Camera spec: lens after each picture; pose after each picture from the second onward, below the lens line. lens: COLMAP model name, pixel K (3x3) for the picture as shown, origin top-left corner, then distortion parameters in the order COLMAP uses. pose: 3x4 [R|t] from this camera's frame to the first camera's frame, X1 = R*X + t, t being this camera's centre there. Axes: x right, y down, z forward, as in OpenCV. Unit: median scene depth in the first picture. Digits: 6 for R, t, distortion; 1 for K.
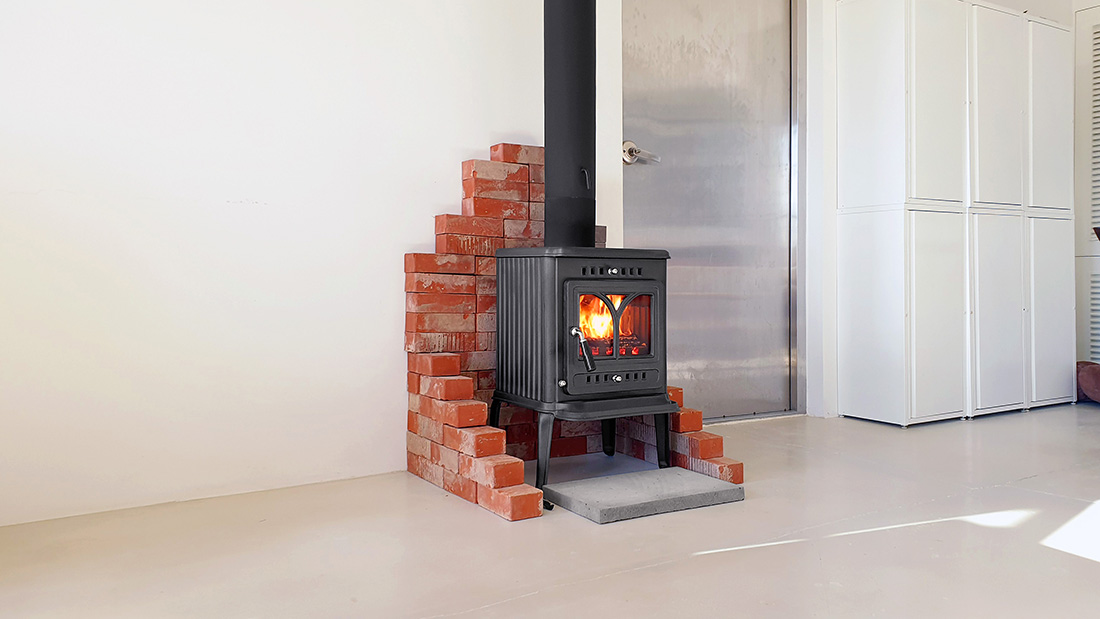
lens RADIAL K [[875.9, 0, 549.3], [0, 875.9, 247.6], [0, 0, 1]] dist [0.007141, -0.012695]
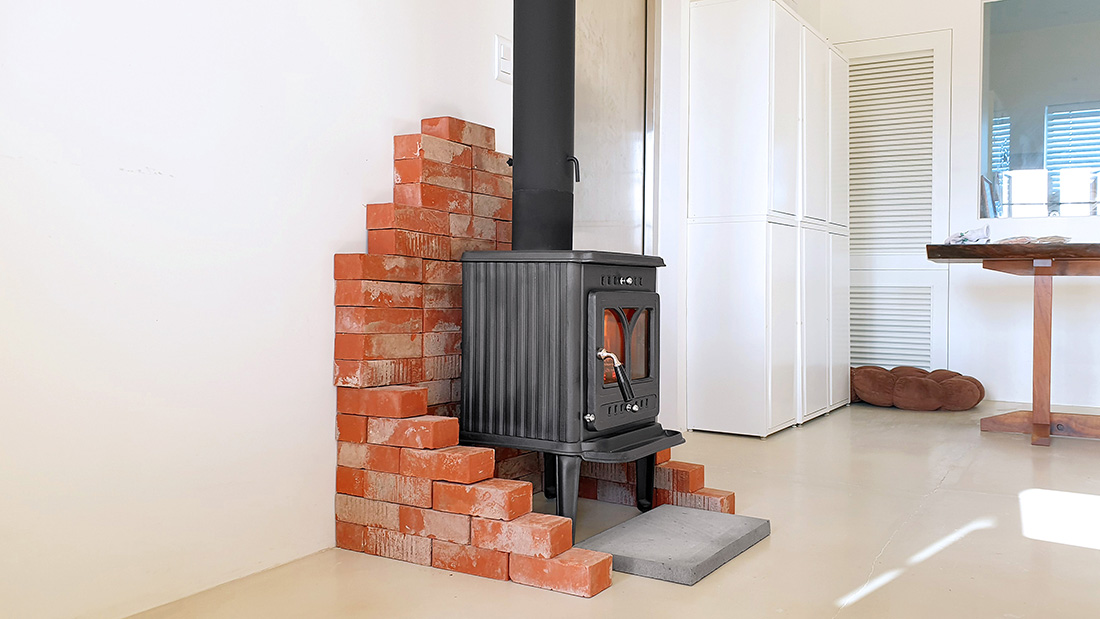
lens RADIAL K [[921.6, 0, 581.1], [0, 921.6, 264.6], [0, 0, 1]] dist [0.001176, -0.009350]
pose [[0.876783, 0.018799, 0.480519, -0.358047], [-0.024619, 0.999680, 0.005812, 0.006427], [-0.480255, -0.016926, 0.876965, 0.222038]]
